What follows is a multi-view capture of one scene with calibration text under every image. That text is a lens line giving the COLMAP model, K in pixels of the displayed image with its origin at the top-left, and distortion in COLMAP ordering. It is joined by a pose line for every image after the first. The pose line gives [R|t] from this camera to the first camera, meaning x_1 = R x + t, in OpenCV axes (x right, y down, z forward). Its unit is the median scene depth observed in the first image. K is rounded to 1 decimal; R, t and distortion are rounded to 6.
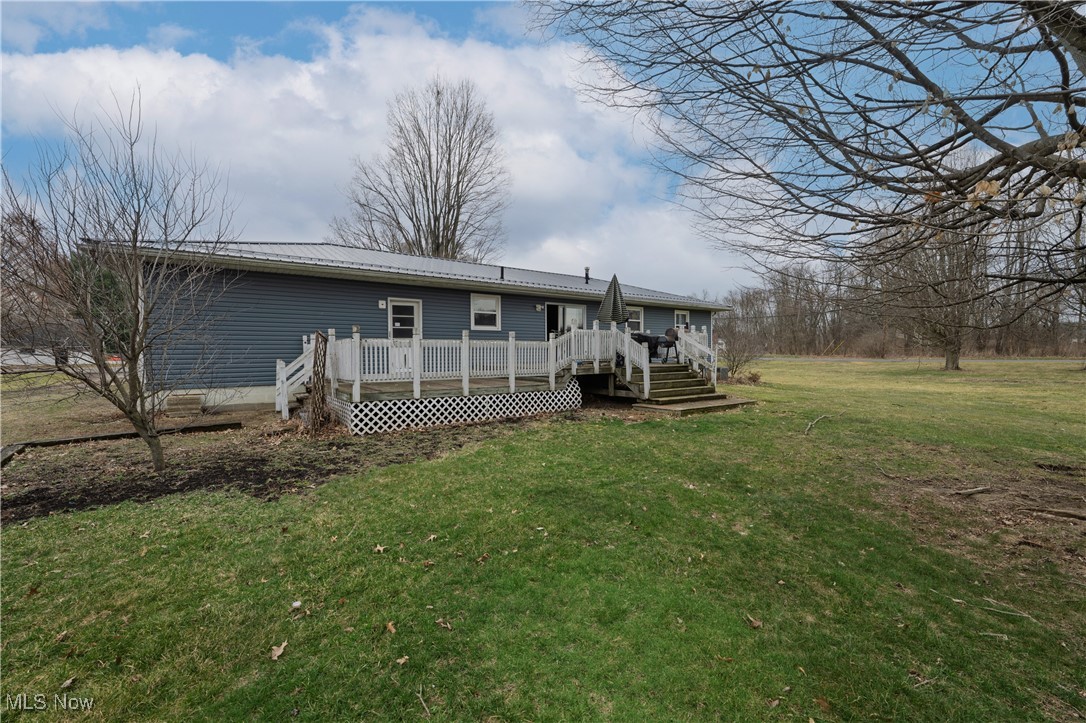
lens RADIAL K [[426.2, 0, 543.0], [0, 426.2, 361.5], [0, 0, 1]] dist [-0.000066, -0.000052]
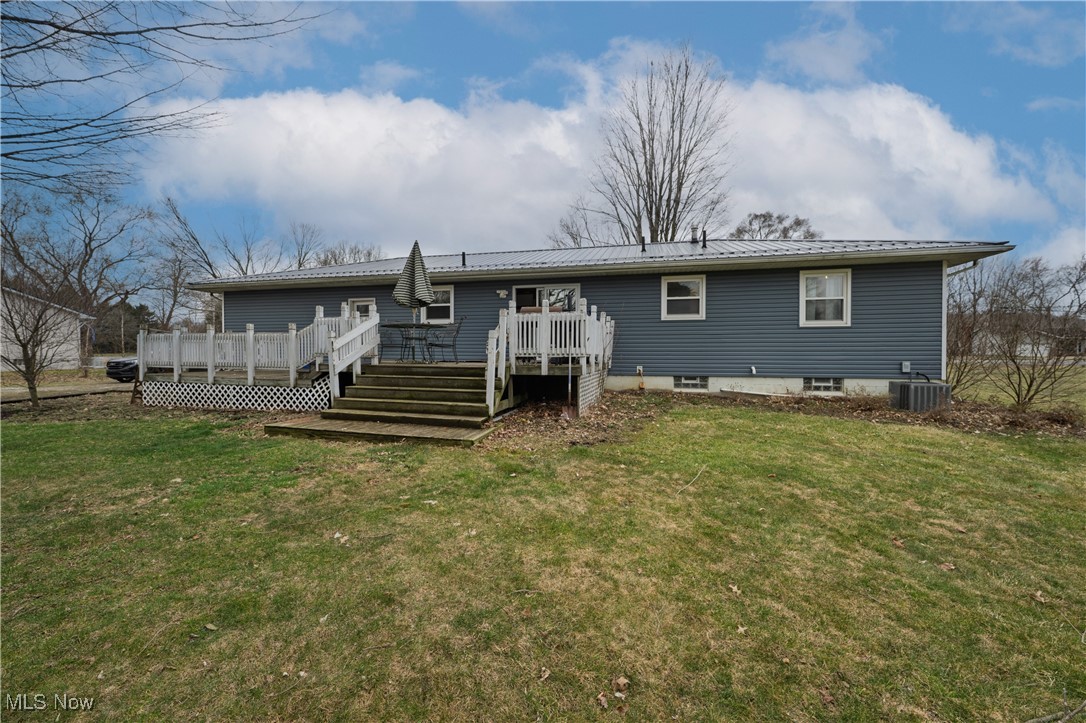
lens RADIAL K [[445.9, 0, 542.7], [0, 445.9, 342.6], [0, 0, 1]] dist [0.000842, 0.000013]
pose [[0.630887, -0.000811, -0.775874, 1.102614], [-0.021732, 0.999589, -0.018715, -0.023492], [0.775571, 0.028668, 0.630610, 0.785054]]
